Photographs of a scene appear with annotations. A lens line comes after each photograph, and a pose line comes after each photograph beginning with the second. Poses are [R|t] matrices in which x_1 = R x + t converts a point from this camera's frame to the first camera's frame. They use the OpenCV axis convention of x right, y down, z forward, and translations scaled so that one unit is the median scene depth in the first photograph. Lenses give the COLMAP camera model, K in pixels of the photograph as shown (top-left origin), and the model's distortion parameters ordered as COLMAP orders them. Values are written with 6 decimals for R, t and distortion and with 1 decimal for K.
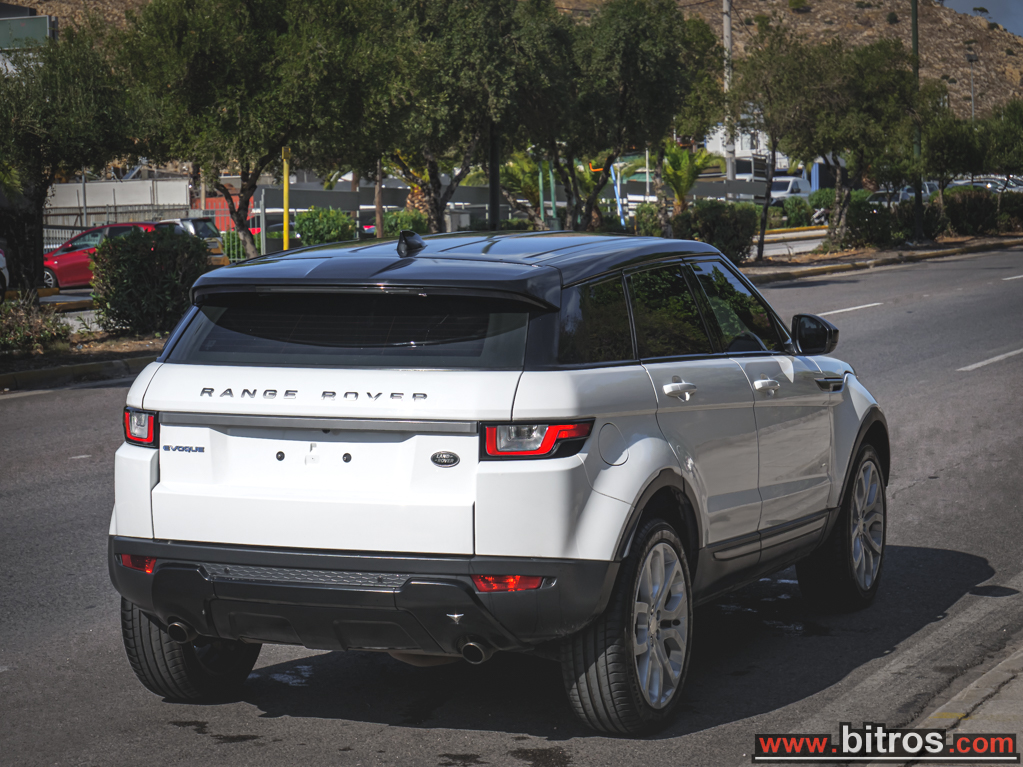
lens RADIAL K [[2612.6, 0, 510.9], [0, 2612.6, 382.7], [0, 0, 1]] dist [0.106240, 0.000000]
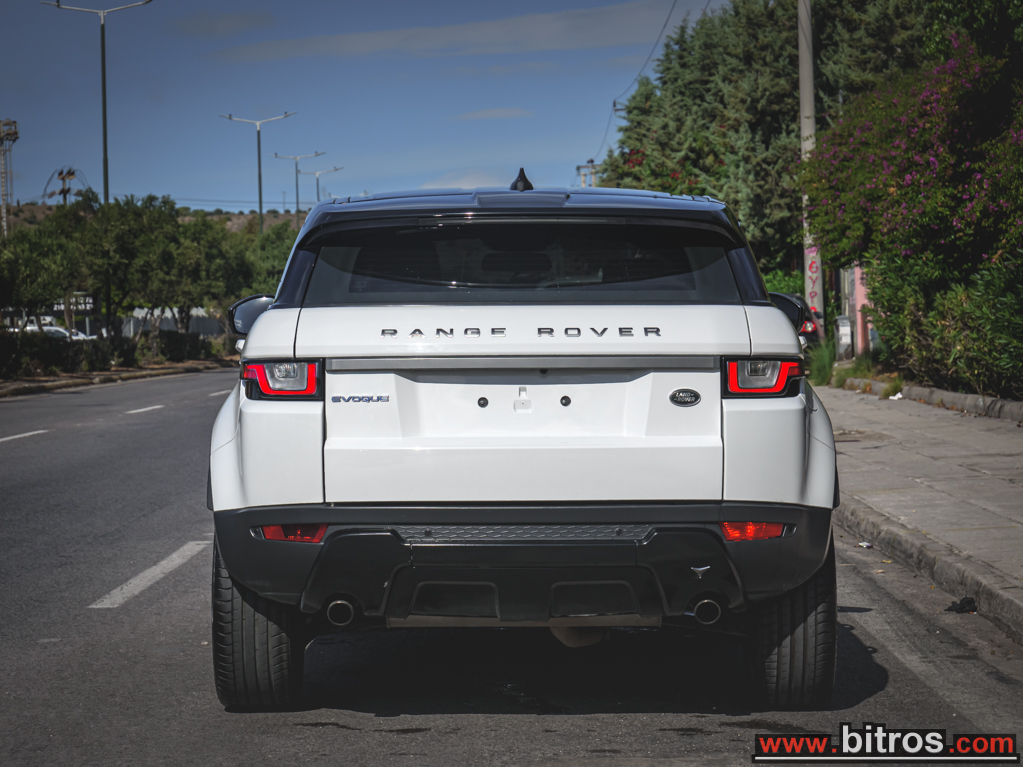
lens RADIAL K [[3070.1, 0, 512.2], [0, 3070.1, 385.5], [0, 0, 1]] dist [0.275489, 0.000000]
pose [[0.924187, -0.004087, 0.381919, -0.479523], [0.028419, 0.997907, -0.058091, 0.083556], [-0.380882, 0.064540, 0.922369, 0.026693]]
